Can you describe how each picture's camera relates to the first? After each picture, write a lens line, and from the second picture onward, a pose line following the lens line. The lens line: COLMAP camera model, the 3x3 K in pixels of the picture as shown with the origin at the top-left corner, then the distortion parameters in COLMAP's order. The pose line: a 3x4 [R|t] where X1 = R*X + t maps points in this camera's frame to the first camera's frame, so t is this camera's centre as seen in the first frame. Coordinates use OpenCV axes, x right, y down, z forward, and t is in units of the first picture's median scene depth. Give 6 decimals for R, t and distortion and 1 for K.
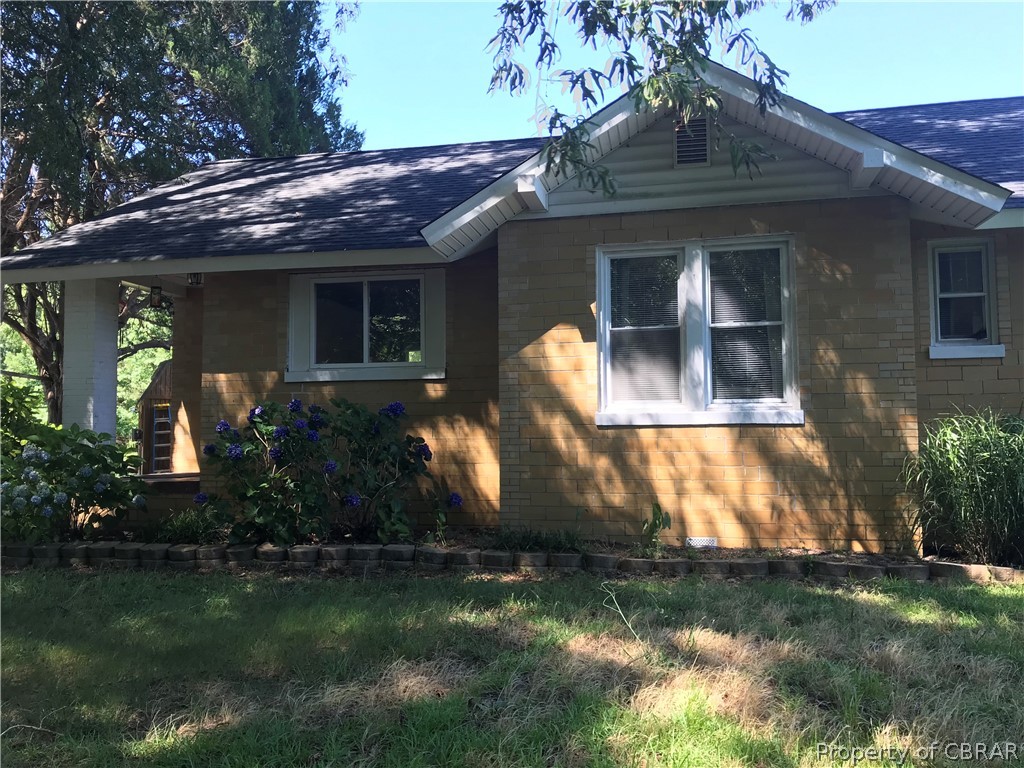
lens RADIAL K [[841.5, 0, 509.7], [0, 841.5, 386.2], [0, 0, 1]] dist [0.051792, -0.069331]
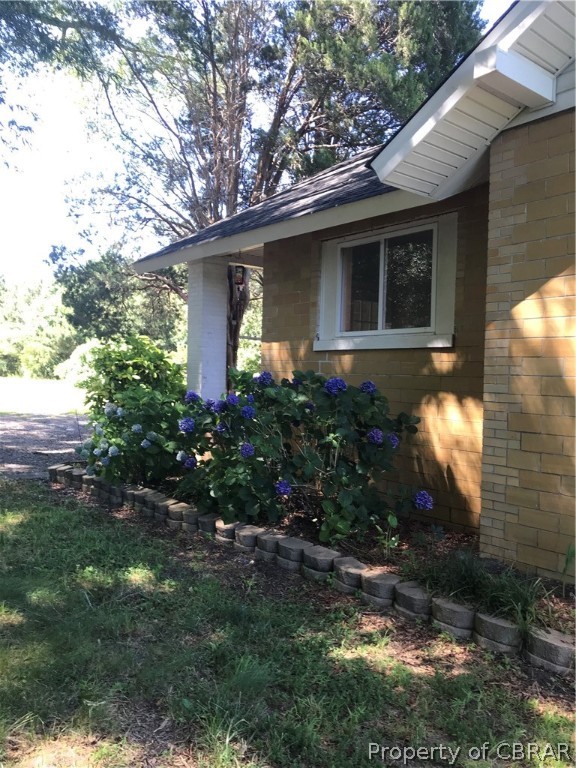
lens RADIAL K [[631.1, 0, 288.8], [0, 631.1, 381.6], [0, 0, 1]] dist [0.051792, -0.069331]
pose [[0.761701, 0.034961, -0.646984, 0.203128], [0.002306, 0.998391, 0.056665, -0.011057], [0.647924, -0.044654, 0.760395, 0.419916]]
